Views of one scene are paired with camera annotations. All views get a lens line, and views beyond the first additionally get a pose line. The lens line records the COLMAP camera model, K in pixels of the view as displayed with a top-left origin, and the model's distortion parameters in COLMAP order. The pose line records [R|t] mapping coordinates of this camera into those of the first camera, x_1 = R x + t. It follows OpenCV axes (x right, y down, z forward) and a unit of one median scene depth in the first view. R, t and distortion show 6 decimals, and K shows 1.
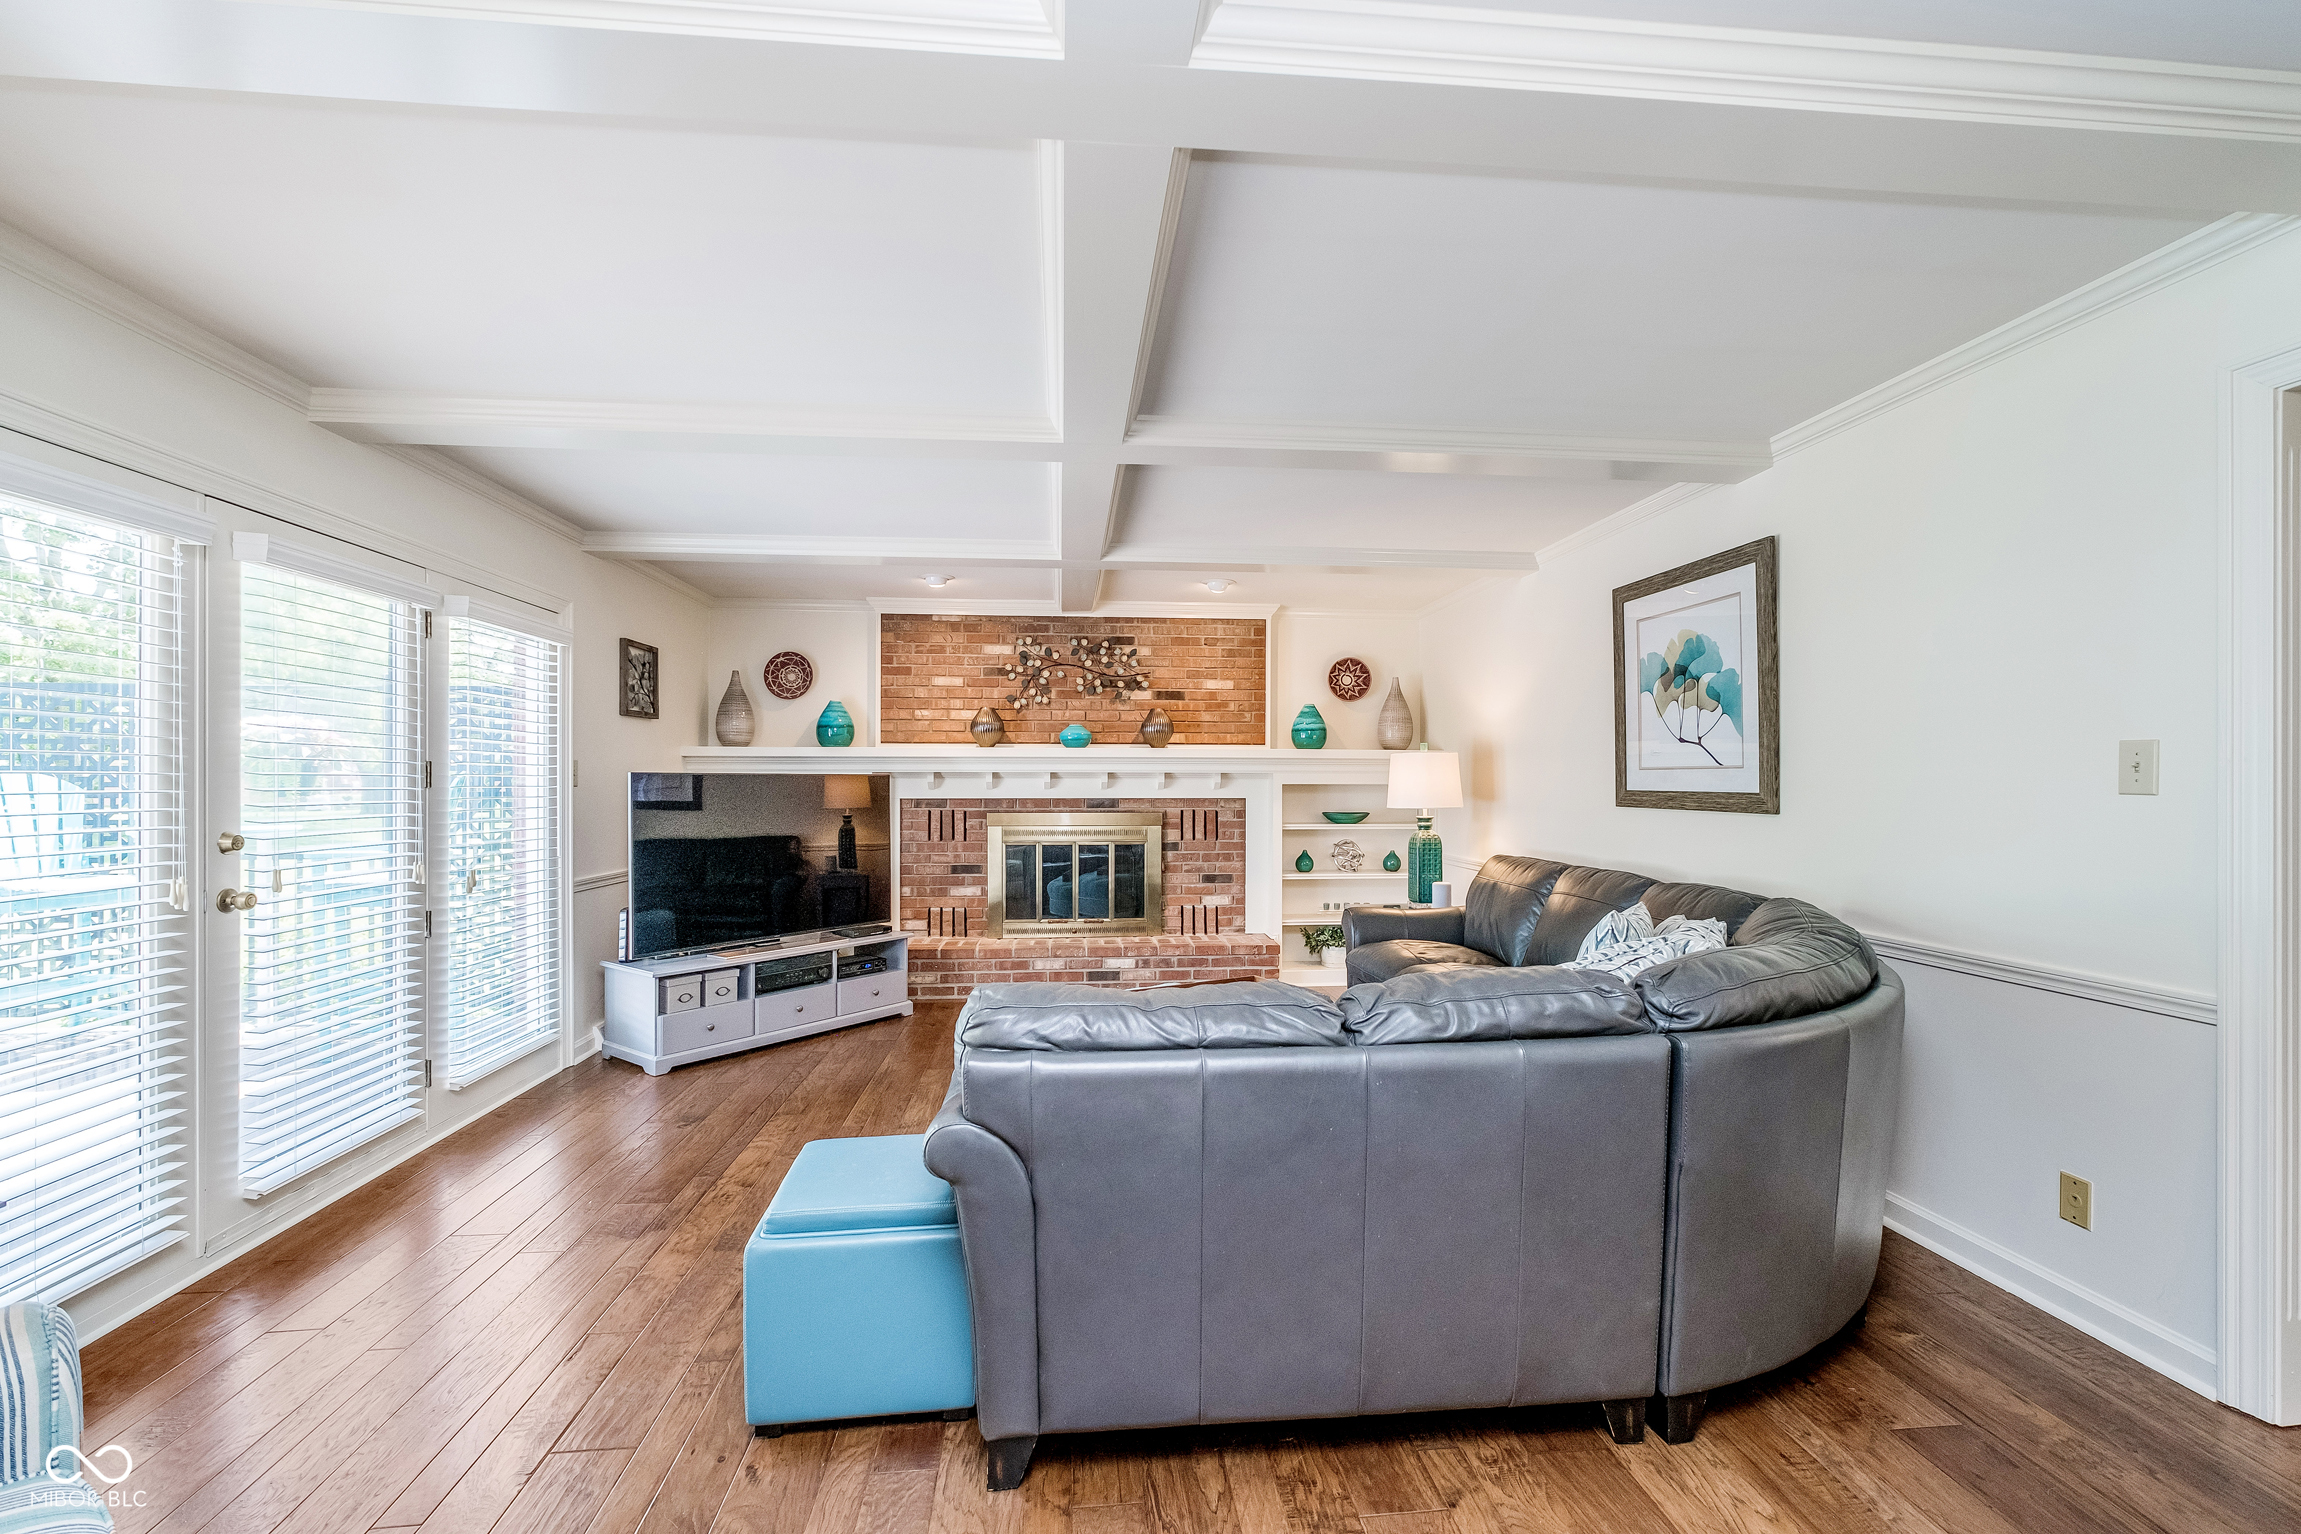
lens RADIAL K [[984.2, 0, 1129.7], [0, 984.2, 777.9], [0, 0, 1]] dist [-0.014038, 0.003786]
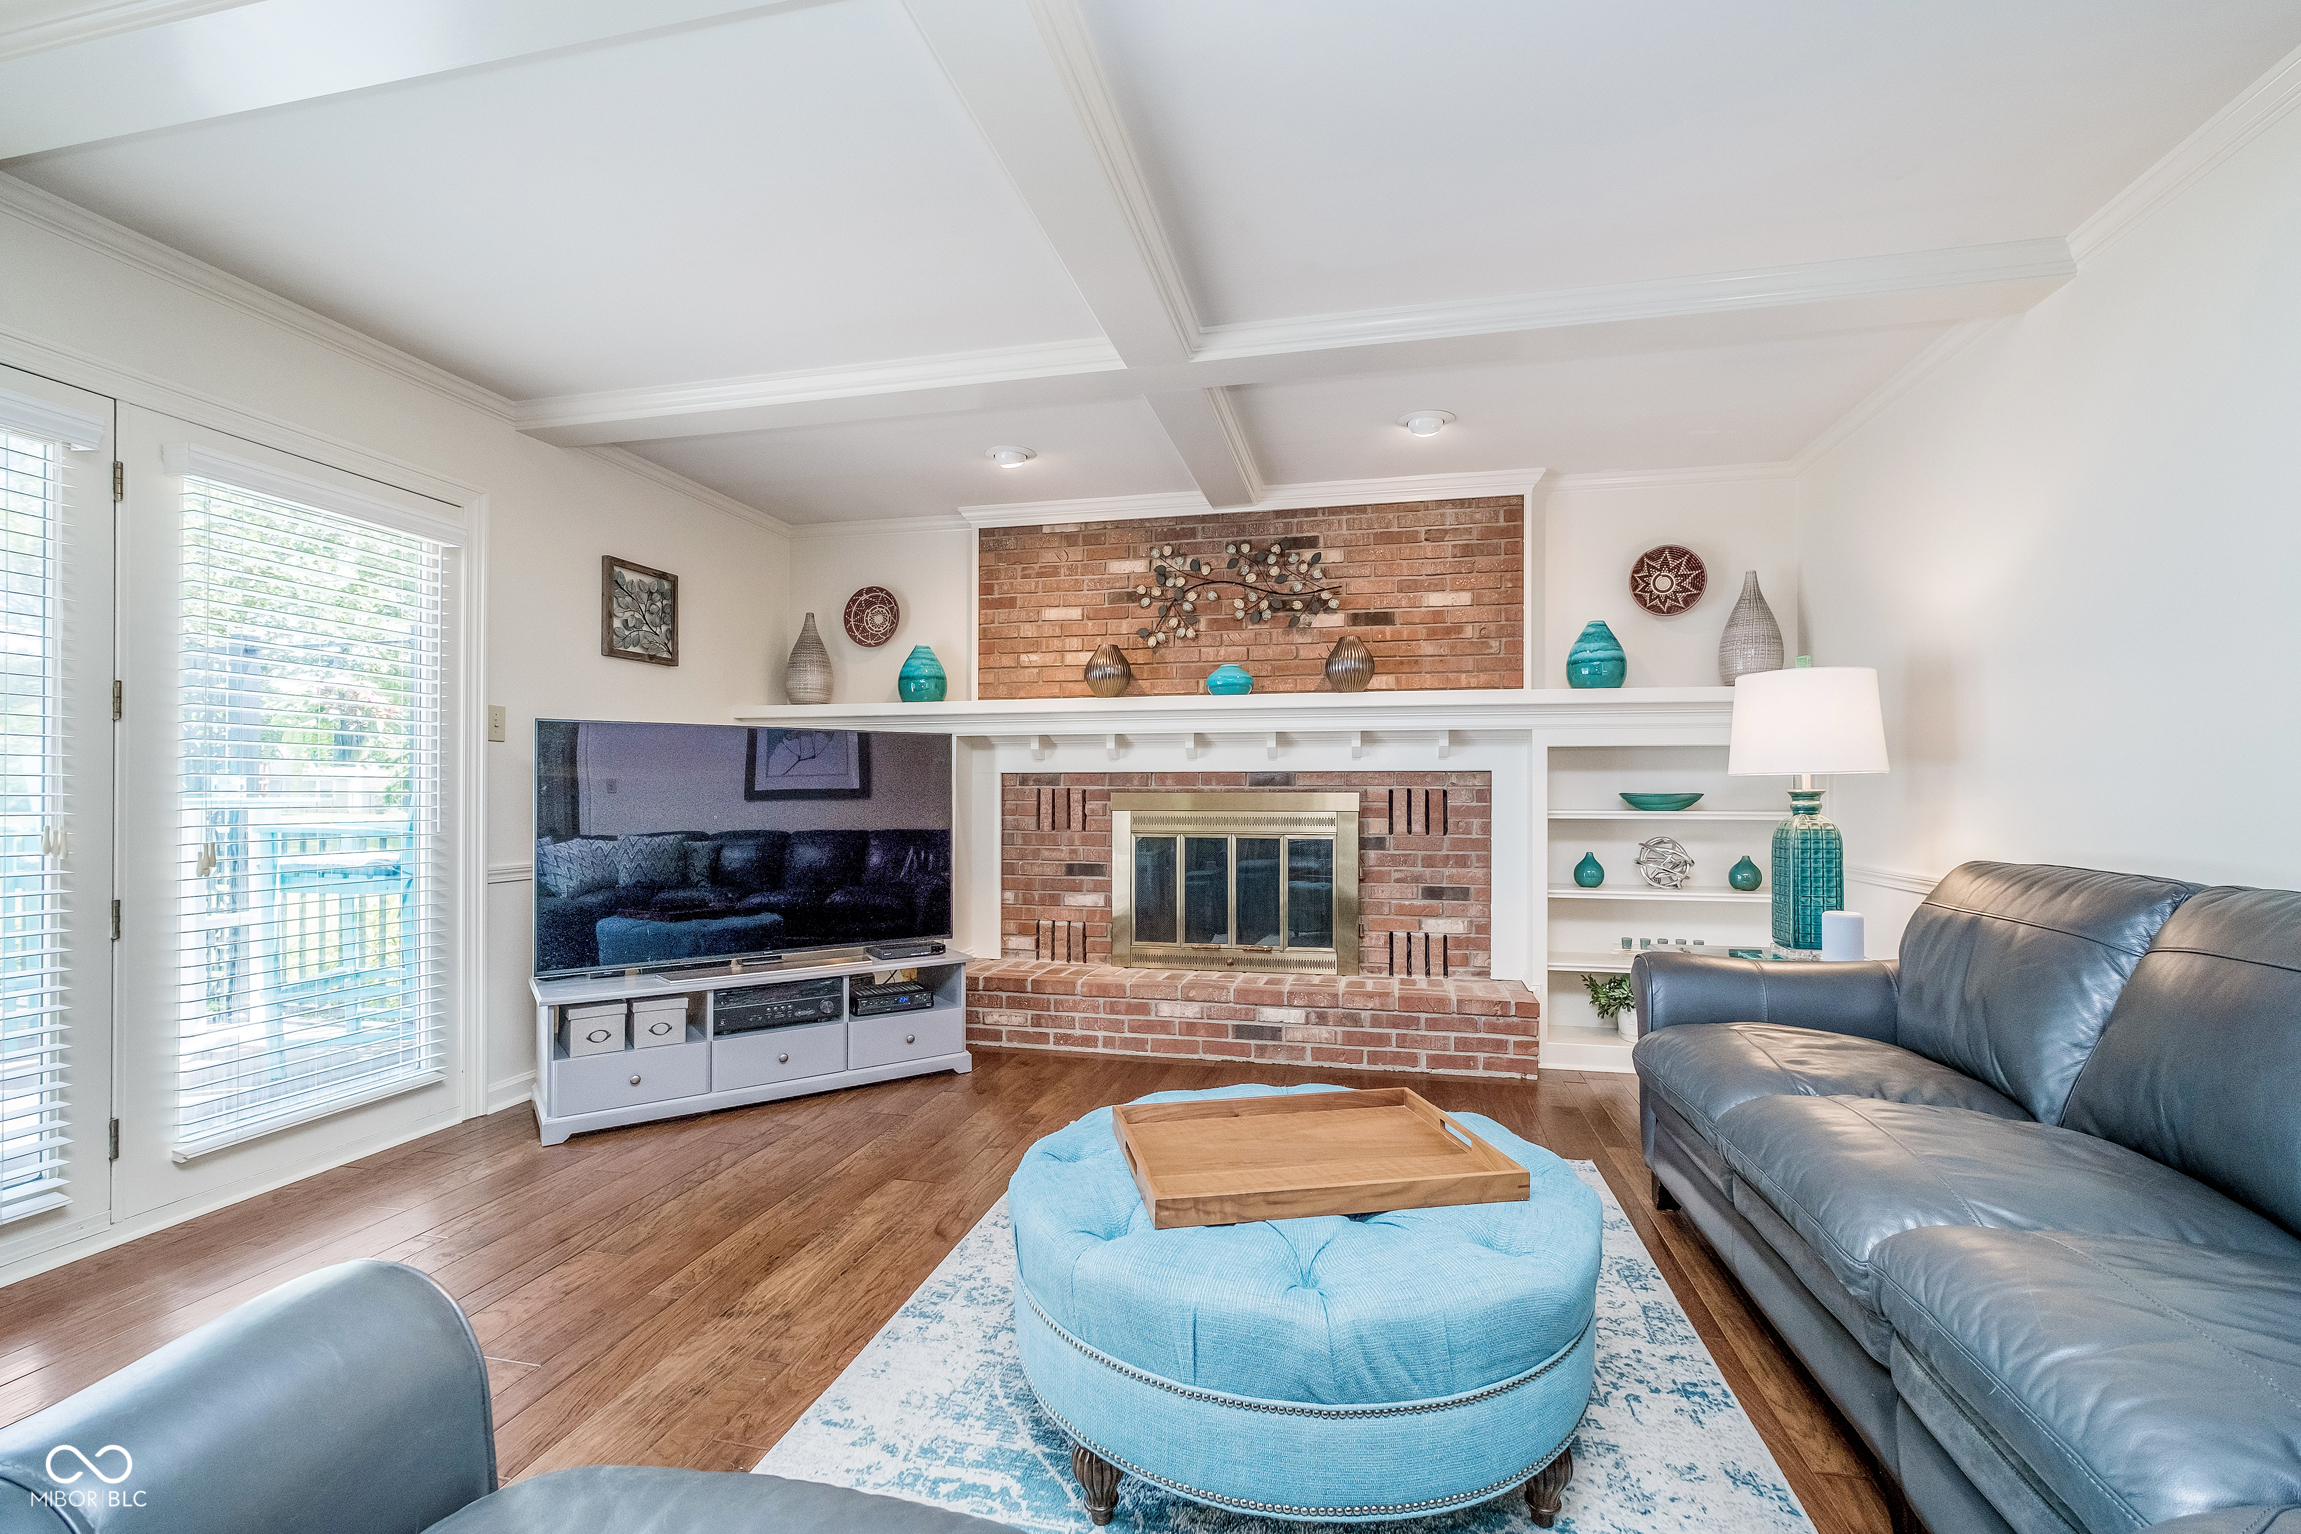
lens RADIAL K [[984.2, 0, 1147.4], [0, 984.2, 784.5], [0, 0, 1]] dist [-0.014038, 0.003786]
pose [[0.954360, -0.000716, -0.298659, 0.102885], [-0.000350, 0.999994, -0.003516, 0.034526], [0.298659, 0.003460, 0.954354, 0.337737]]
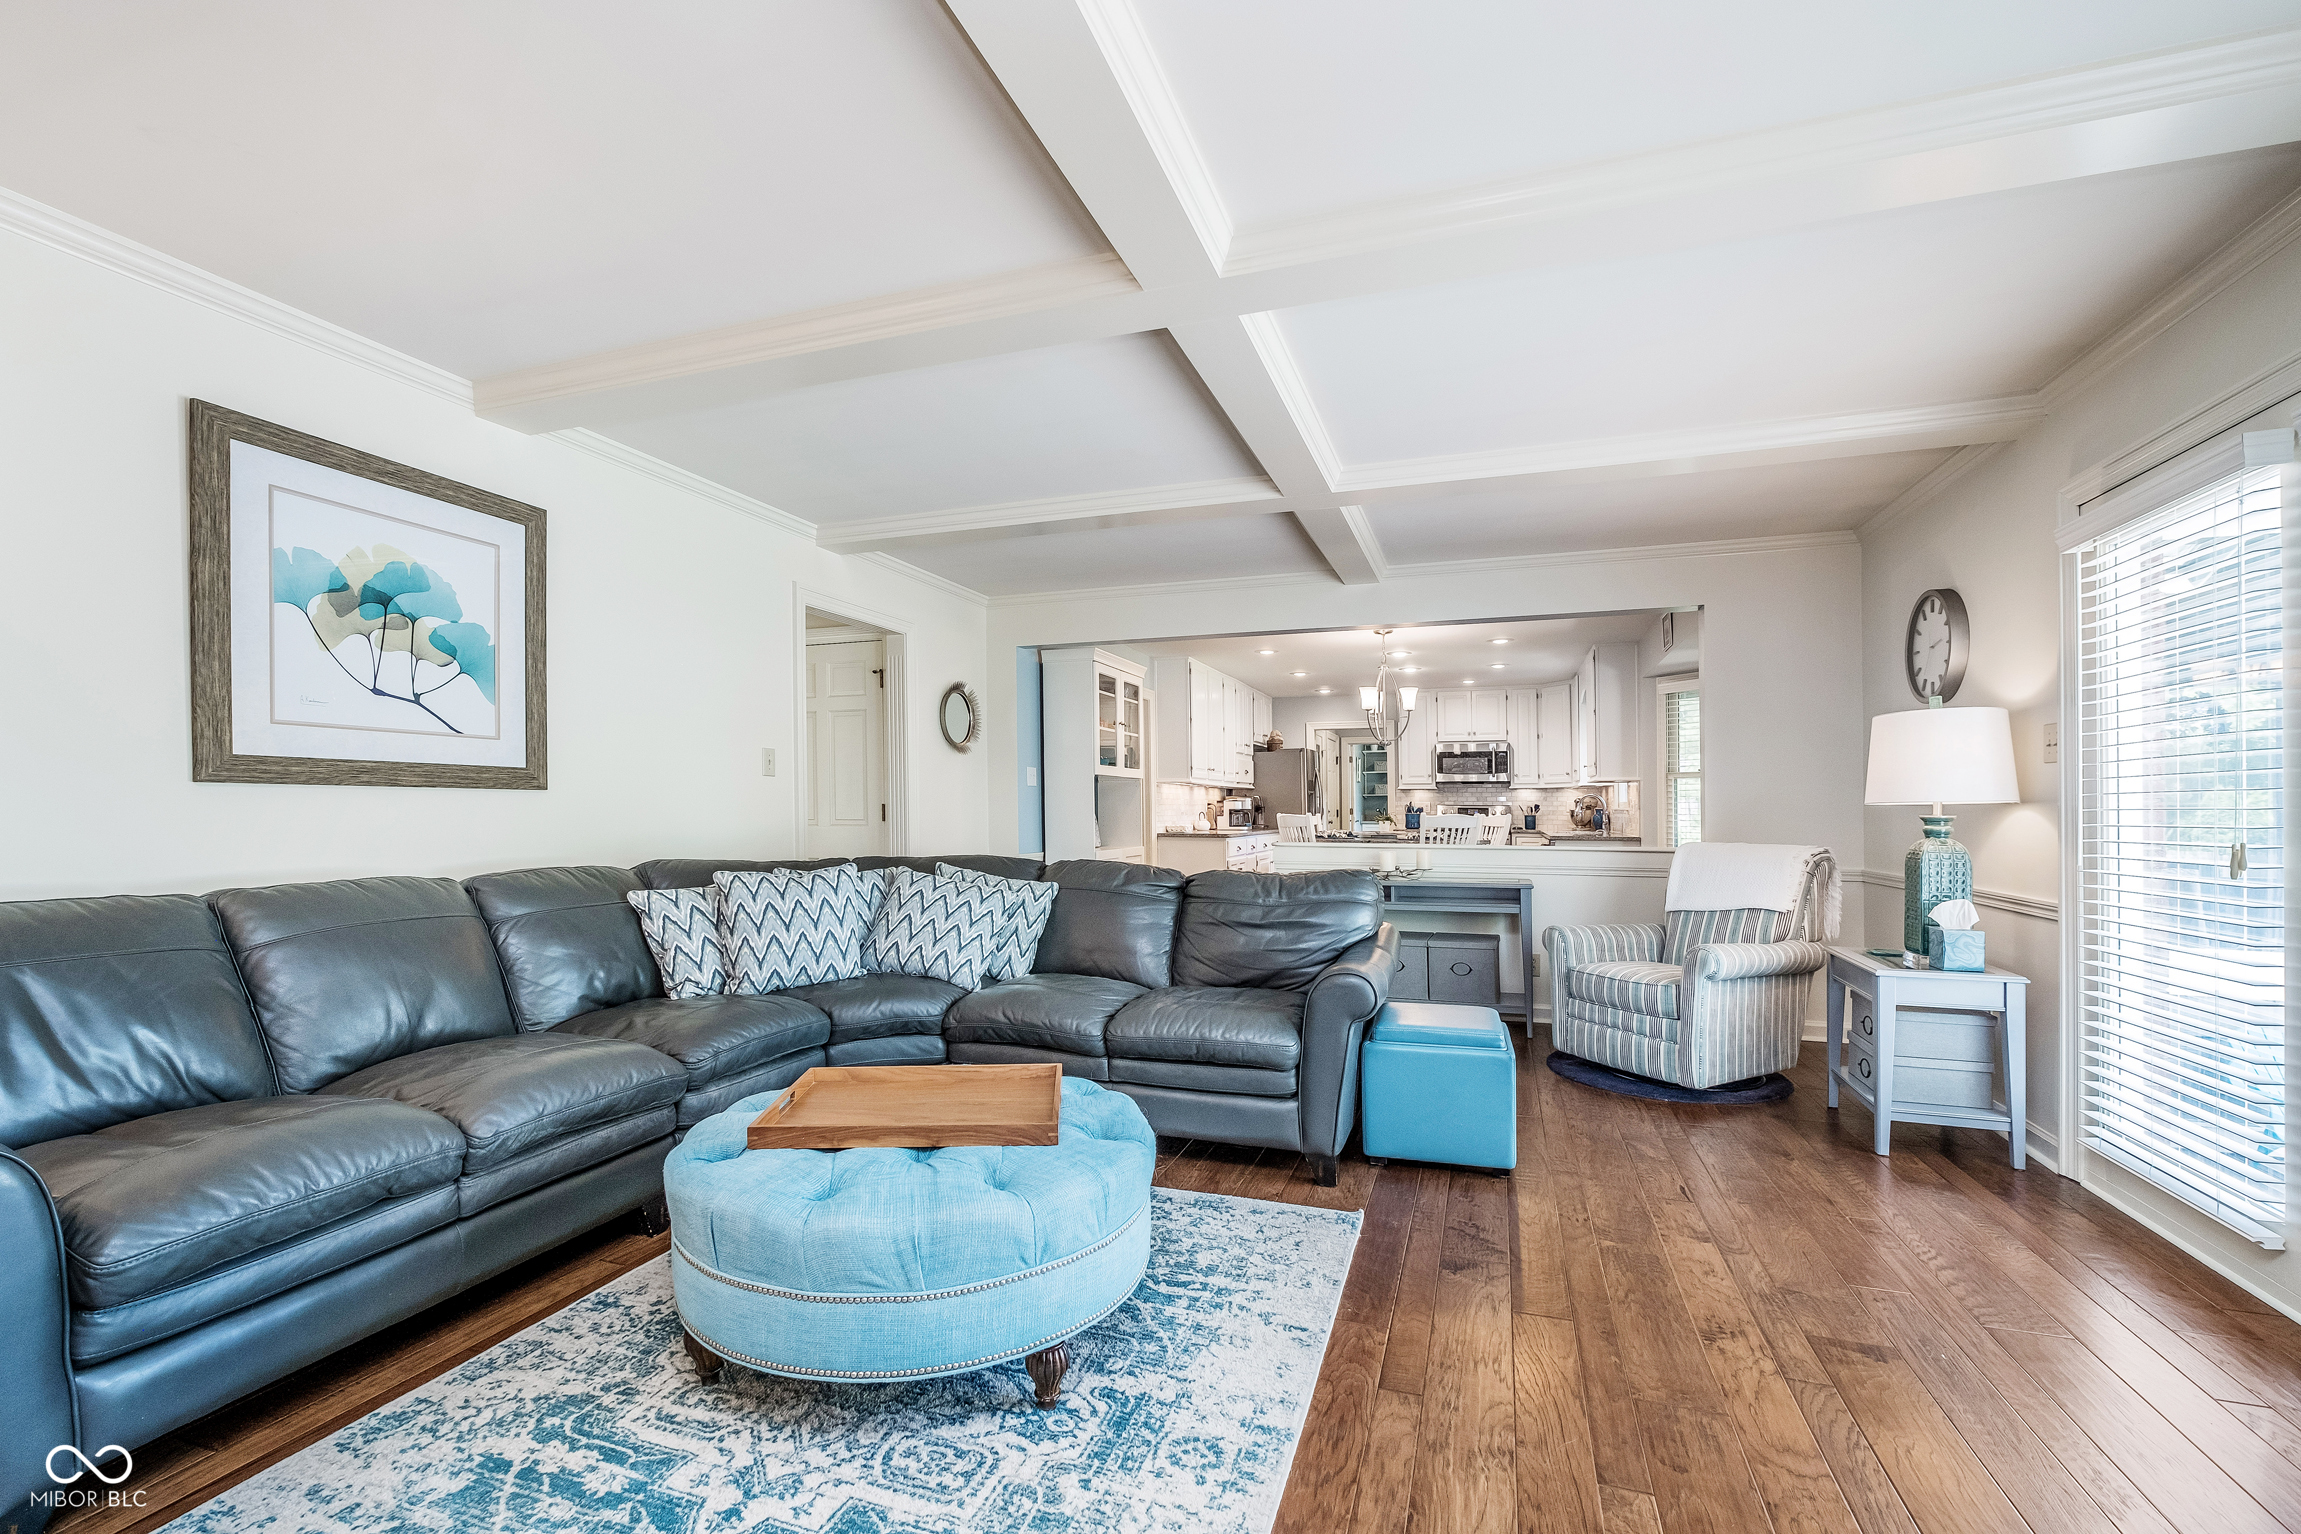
lens RADIAL K [[984.2, 0, 1104.4], [0, 984.2, 788.1], [0, 0, 1]] dist [-0.014038, 0.003786]
pose [[-0.898255, 0.008724, 0.439388, -0.169009], [-0.003092, 0.999653, -0.026170, 0.034588], [-0.439464, -0.024866, -0.897916, 0.947941]]
